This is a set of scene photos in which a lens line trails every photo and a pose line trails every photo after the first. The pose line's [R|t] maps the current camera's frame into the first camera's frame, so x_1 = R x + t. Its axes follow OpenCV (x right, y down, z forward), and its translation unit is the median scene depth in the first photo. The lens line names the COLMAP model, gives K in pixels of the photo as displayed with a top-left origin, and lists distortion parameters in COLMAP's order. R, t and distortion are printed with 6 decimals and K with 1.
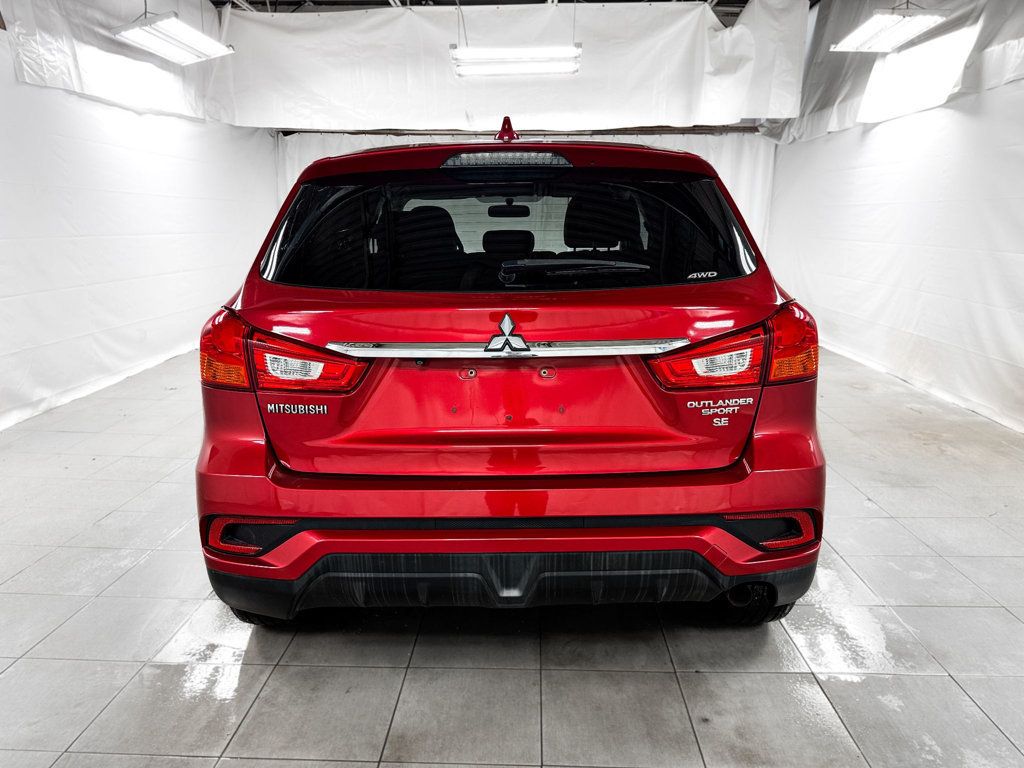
lens RADIAL K [[730.2, 0, 512.0], [0, 730.2, 384.0], [0, 0, 1]] dist [0.048440, -0.065790]
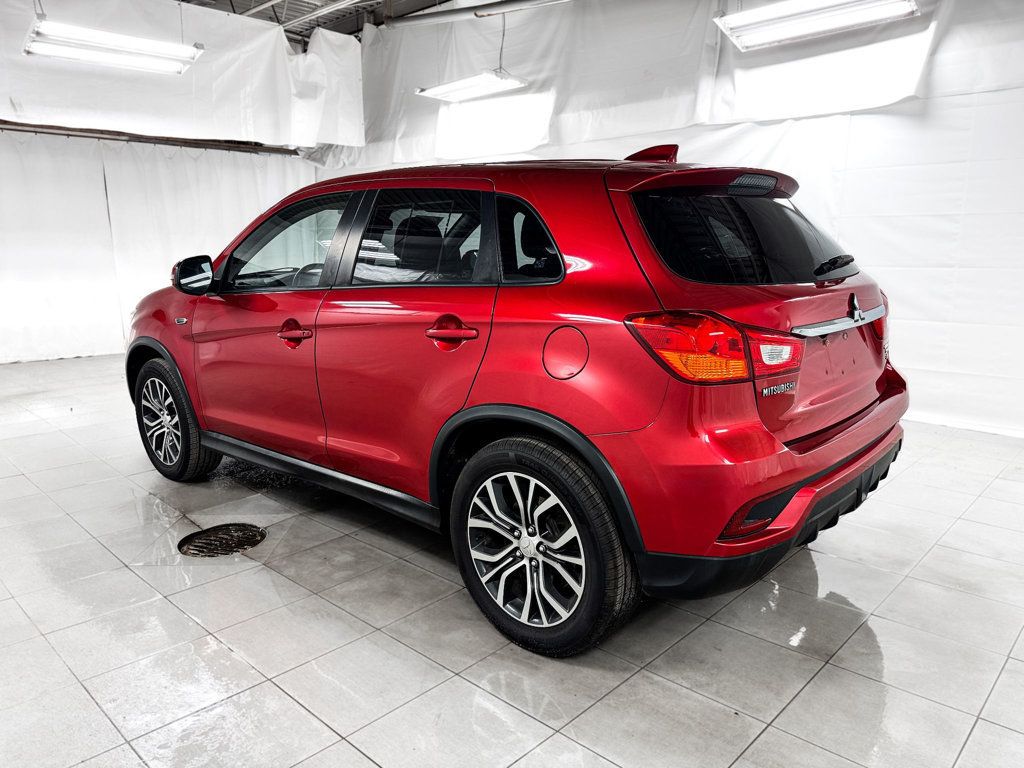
lens RADIAL K [[730.2, 0, 512.0], [0, 730.2, 384.0], [0, 0, 1]] dist [0.048440, -0.065790]
pose [[0.661653, -0.145399, 0.735578, -0.356094], [0.167366, 0.984906, 0.044138, -0.023288], [-0.730893, 0.093906, 0.676001, 0.132558]]
